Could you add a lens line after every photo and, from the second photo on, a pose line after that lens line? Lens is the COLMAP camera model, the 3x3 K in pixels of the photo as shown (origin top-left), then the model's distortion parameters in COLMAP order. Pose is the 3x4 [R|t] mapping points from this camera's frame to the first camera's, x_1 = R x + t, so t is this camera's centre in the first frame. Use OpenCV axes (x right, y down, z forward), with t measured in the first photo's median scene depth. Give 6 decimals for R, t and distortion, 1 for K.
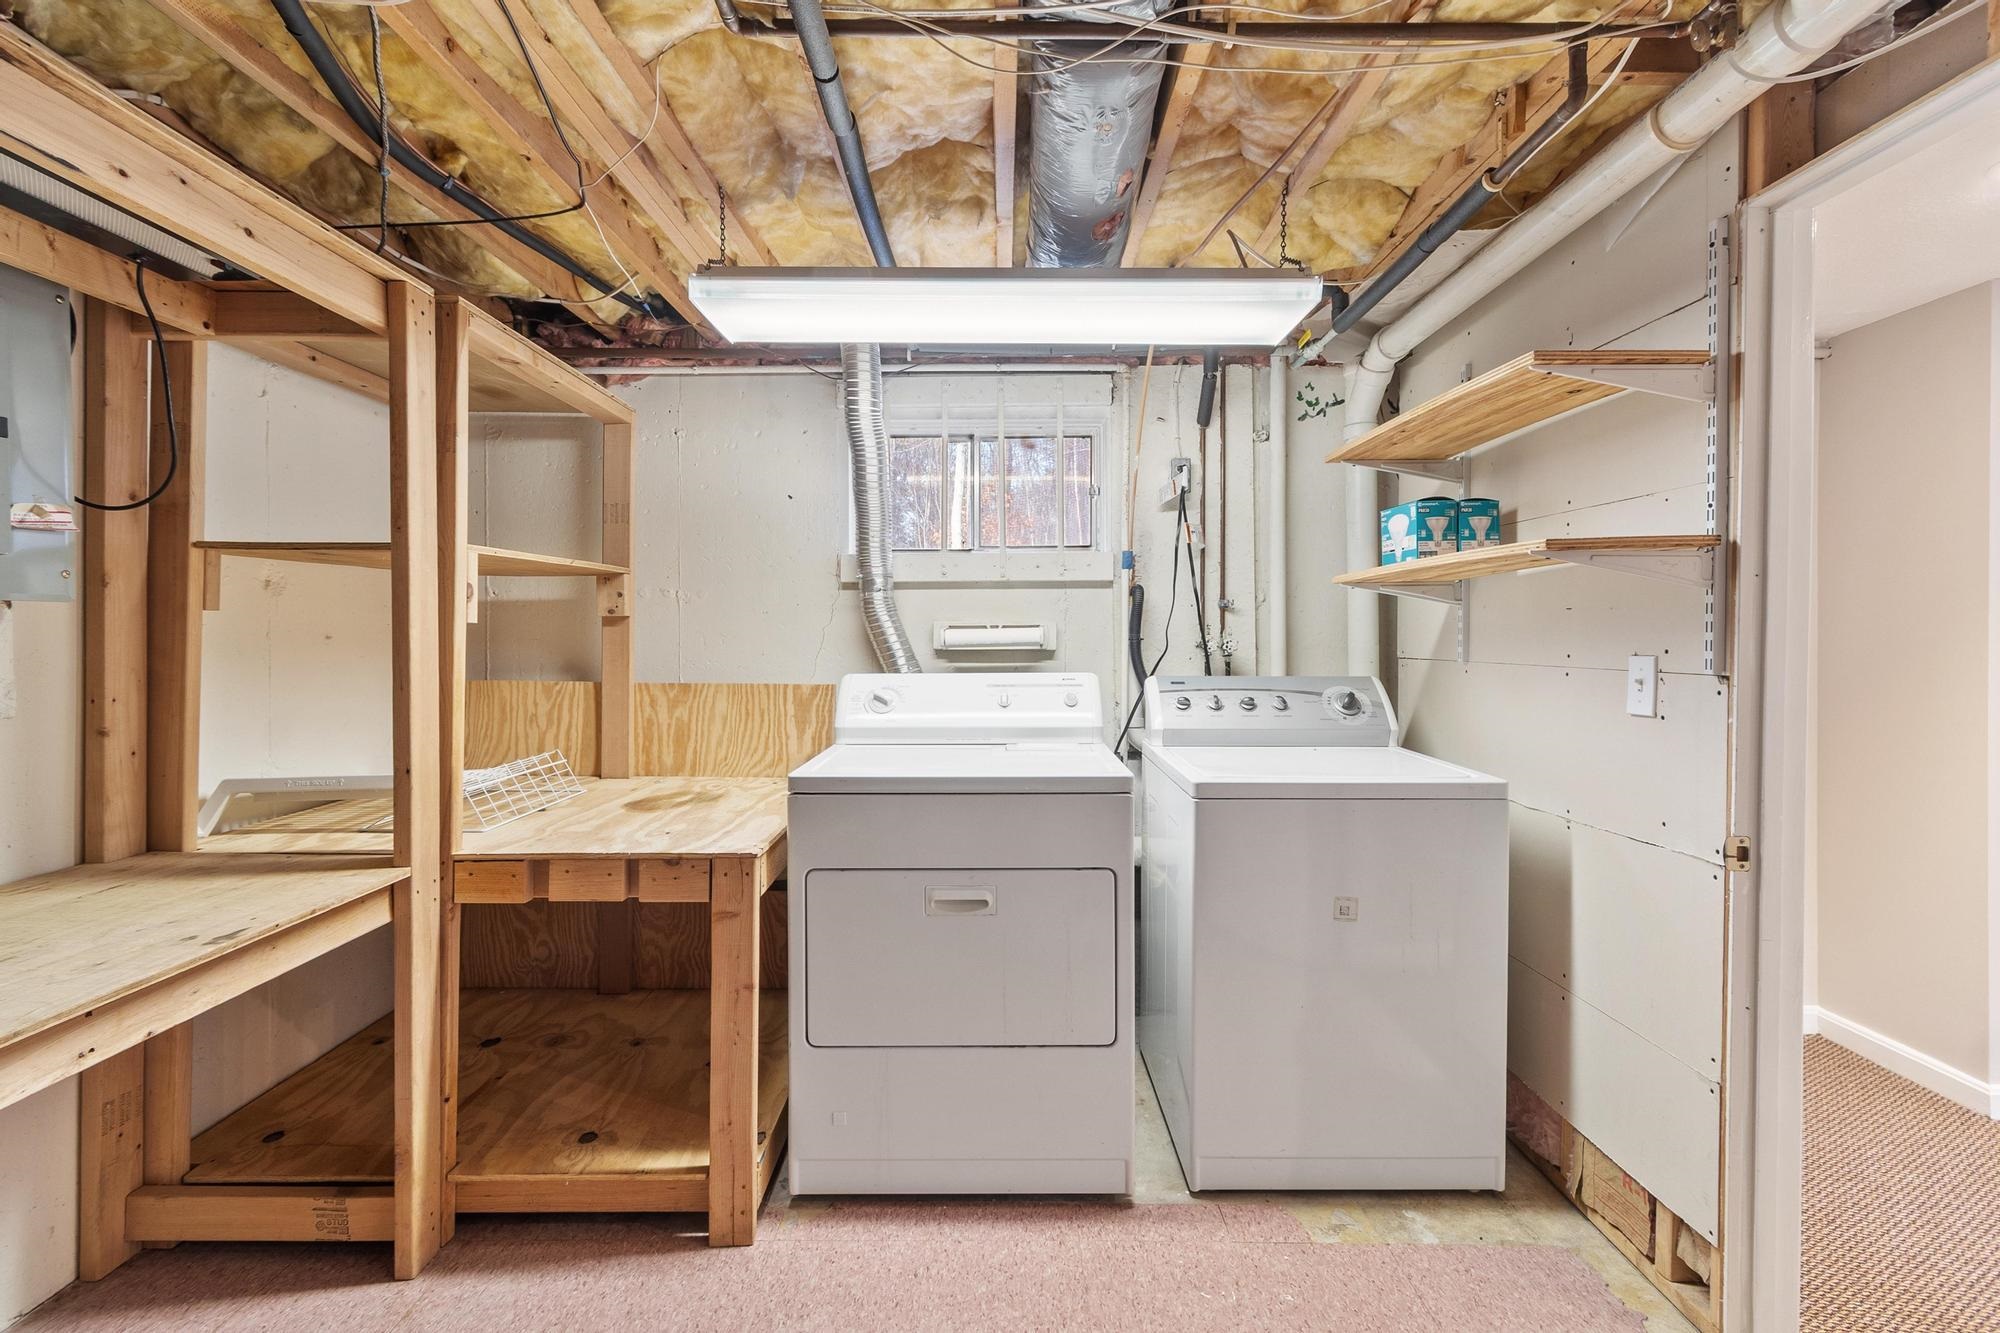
lens RADIAL K [[871.8, 0, 1003.3], [0, 871.8, 639.8], [0, 0, 1]] dist [0.000220, -0.000071]
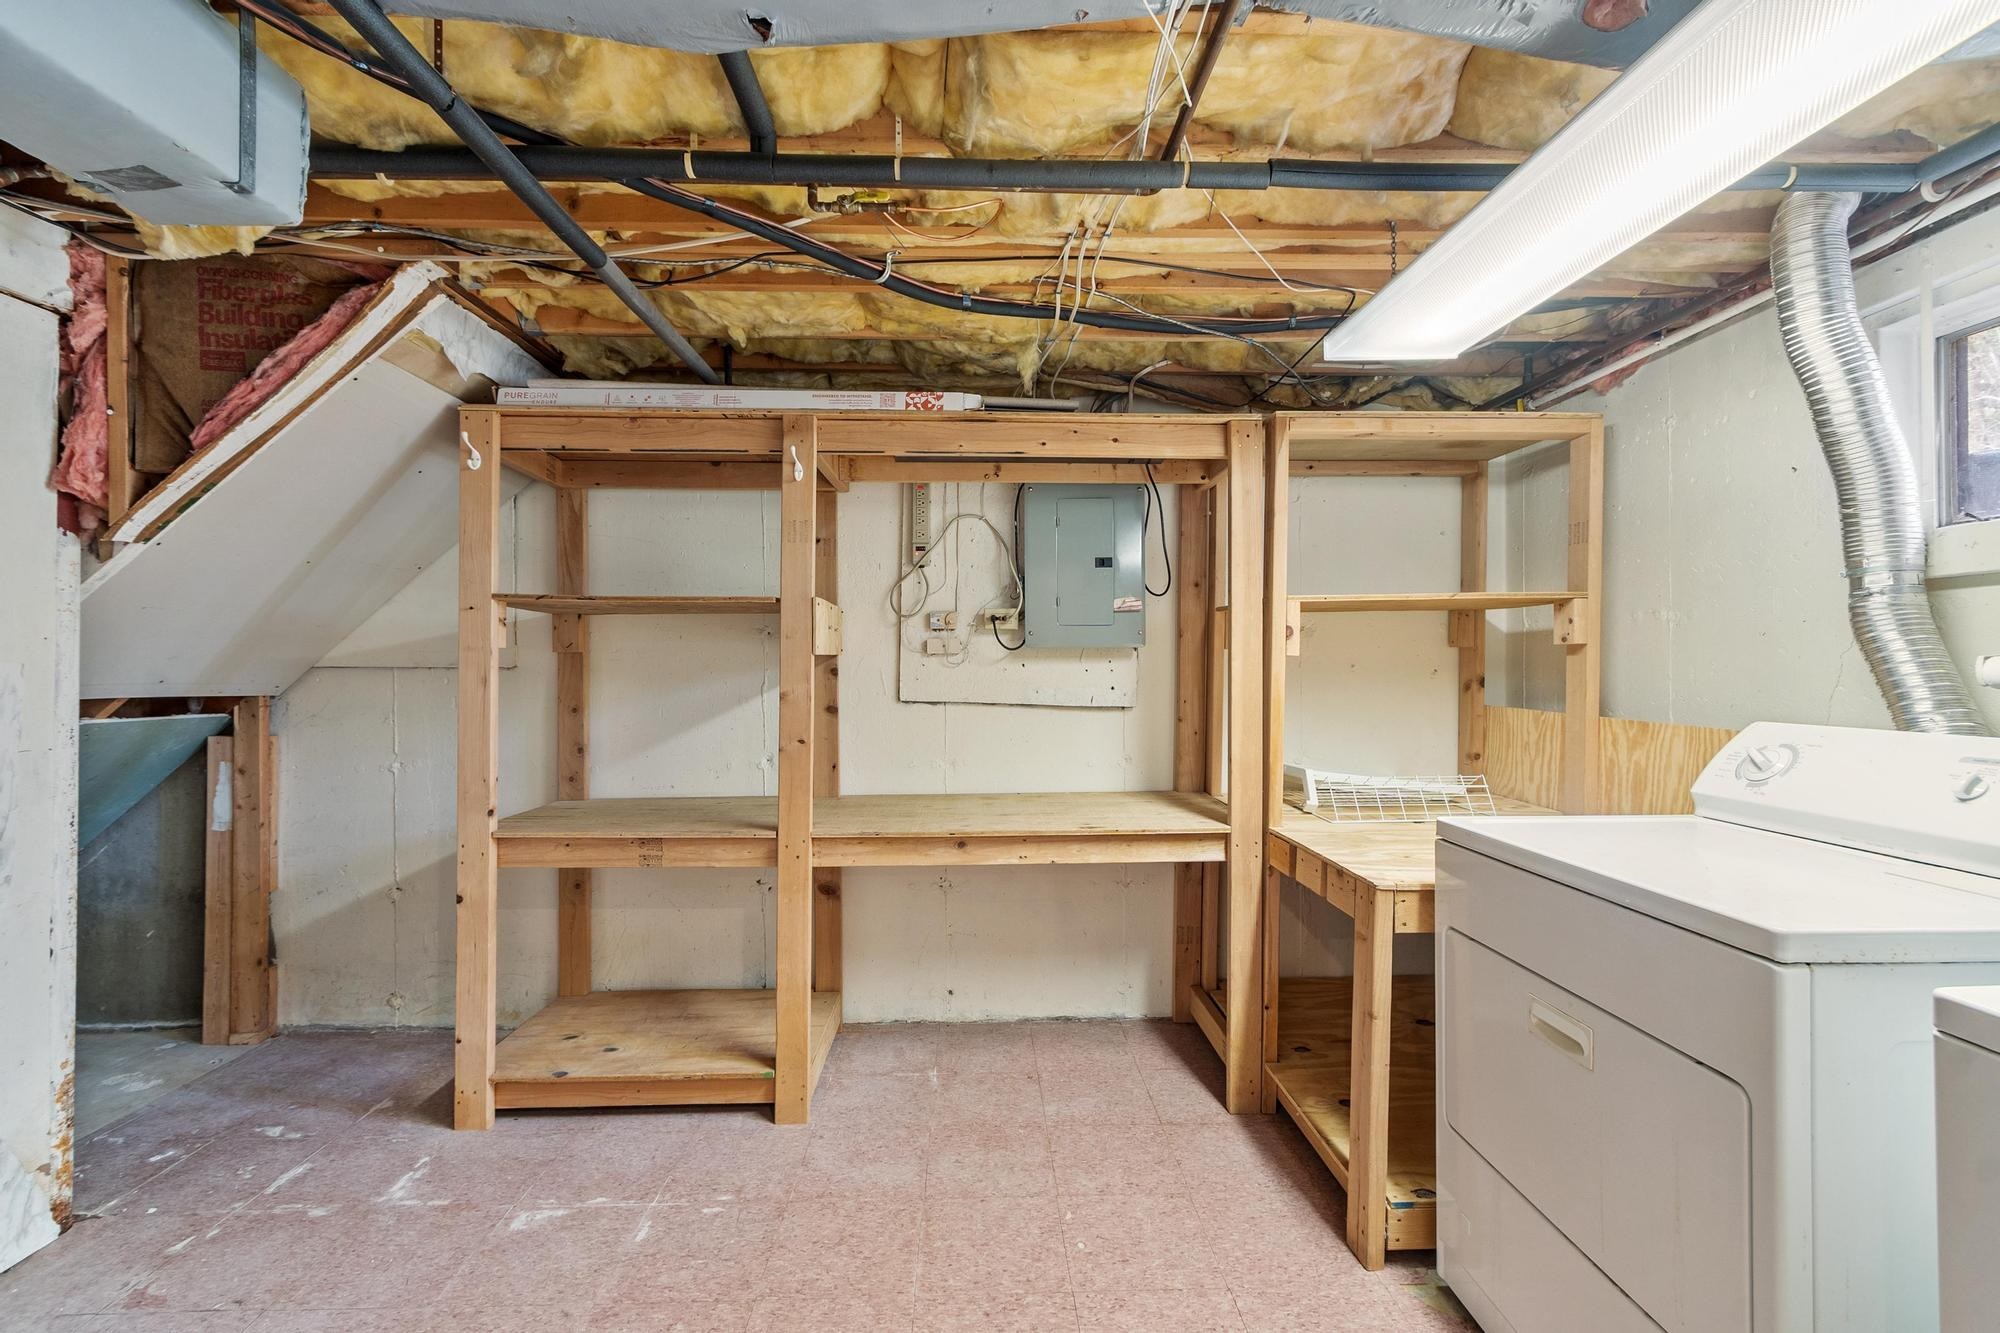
lens RADIAL K [[873.0, 0, 994.4], [0, 873.0, 660.9], [0, 0, 1]] dist [0.001808, -0.000244]
pose [[0.038406, 0.000870, -0.999262, 0.683095], [-0.004054, 0.999992, 0.000714, -0.010505], [0.999254, 0.004024, 0.038409, 0.509312]]
